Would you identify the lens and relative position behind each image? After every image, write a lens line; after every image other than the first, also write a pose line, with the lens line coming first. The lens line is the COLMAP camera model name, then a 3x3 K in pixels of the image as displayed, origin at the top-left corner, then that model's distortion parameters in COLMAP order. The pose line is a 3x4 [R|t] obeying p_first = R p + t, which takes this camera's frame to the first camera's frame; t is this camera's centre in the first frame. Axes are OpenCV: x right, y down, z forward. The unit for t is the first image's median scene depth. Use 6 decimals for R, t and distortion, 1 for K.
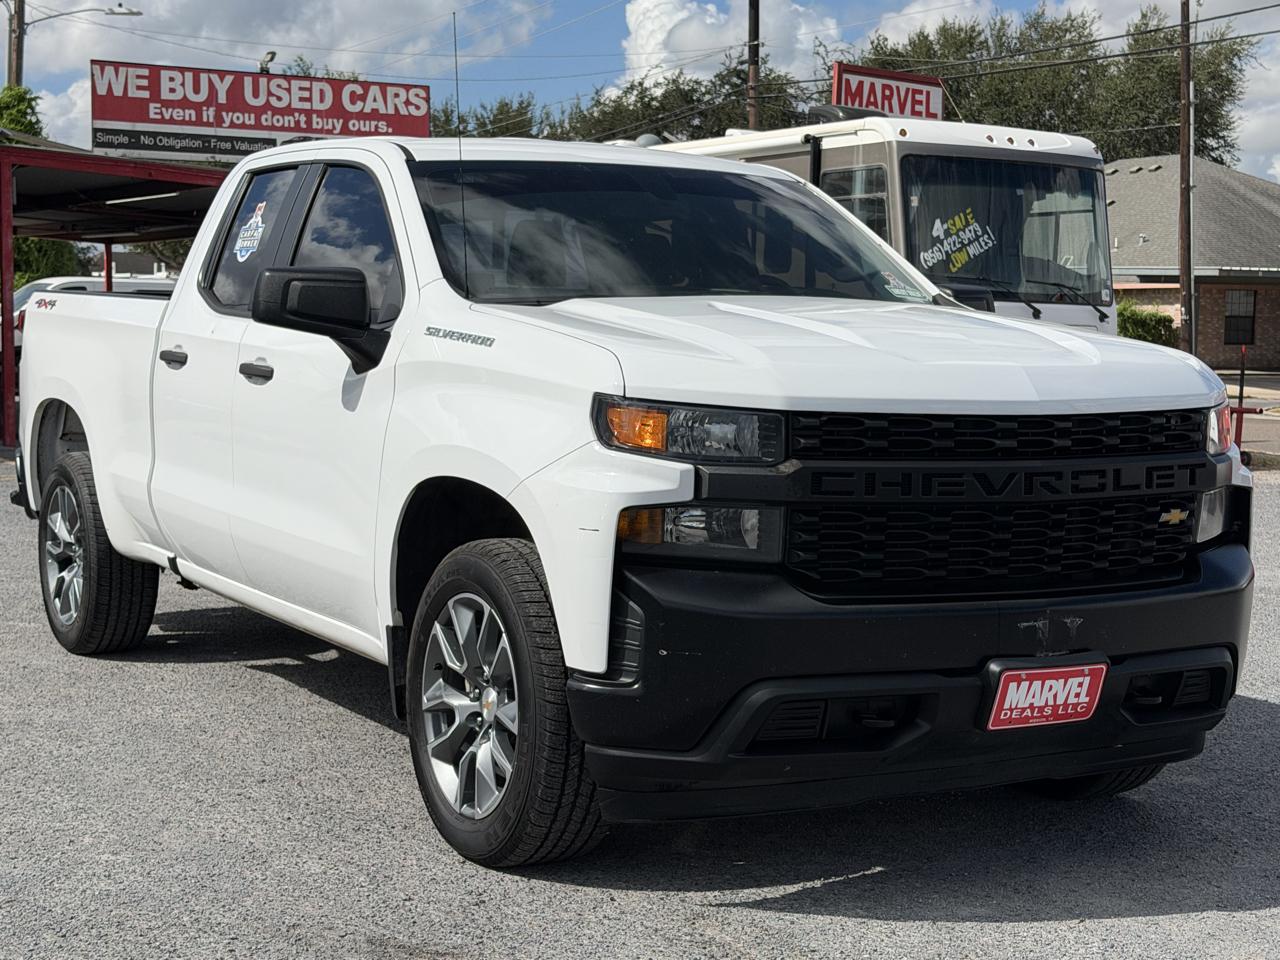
lens RADIAL K [[2146.9, 0, 640.0], [0, 2146.9, 480.0], [0, 0, 1]] dist [0.179239, -0.140271]
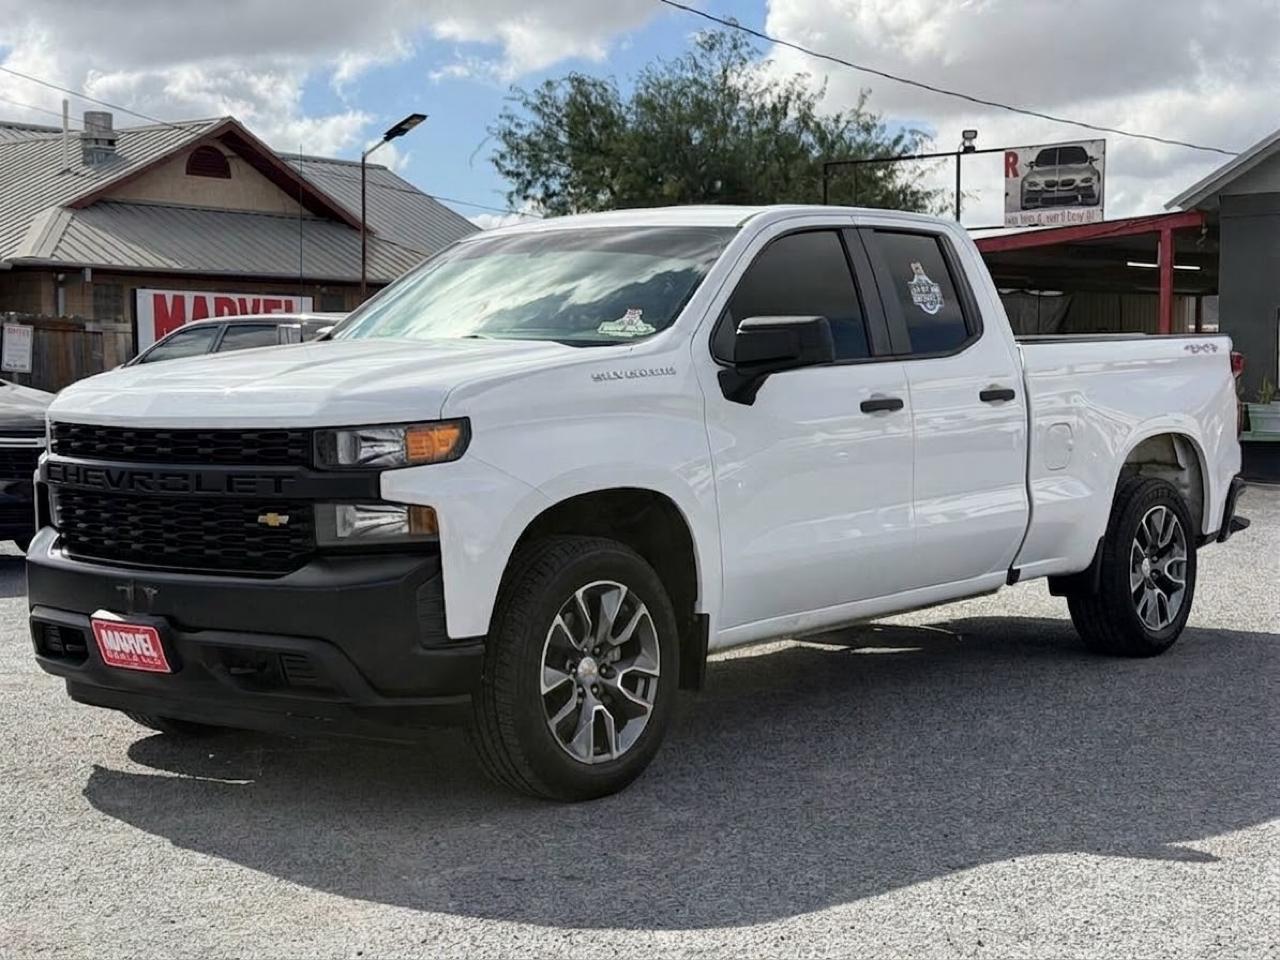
lens RADIAL K [[2034.9, 0, 640.0], [0, 2034.9, 480.0], [0, 0, 1]] dist [0.189171, -0.073643]
pose [[0.340738, 0.037150, -0.939424, 1.422906], [-0.055844, 0.998254, 0.019221, -0.038432], [0.938498, 0.045912, 0.342218, 0.852413]]
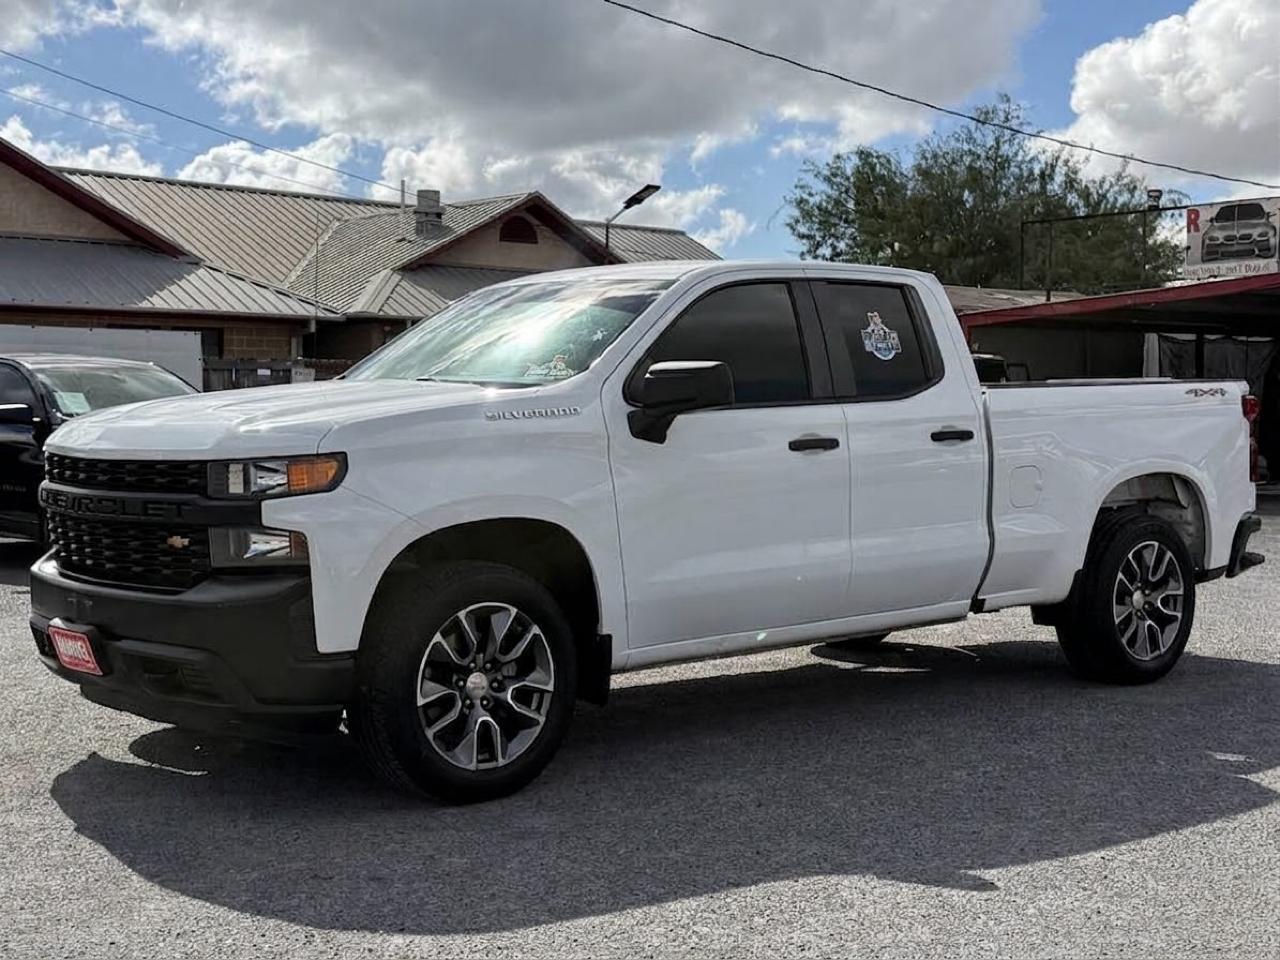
lens RADIAL K [[1764.0, 0, 640.0], [0, 1764.0, 480.0], [0, 0, 1]] dist [0.163268, -0.091349]
pose [[0.175675, 0.029247, -0.984014, 1.425187], [-0.067664, 0.997553, 0.017569, -0.060864], [0.982120, 0.063496, 0.177224, 1.141105]]
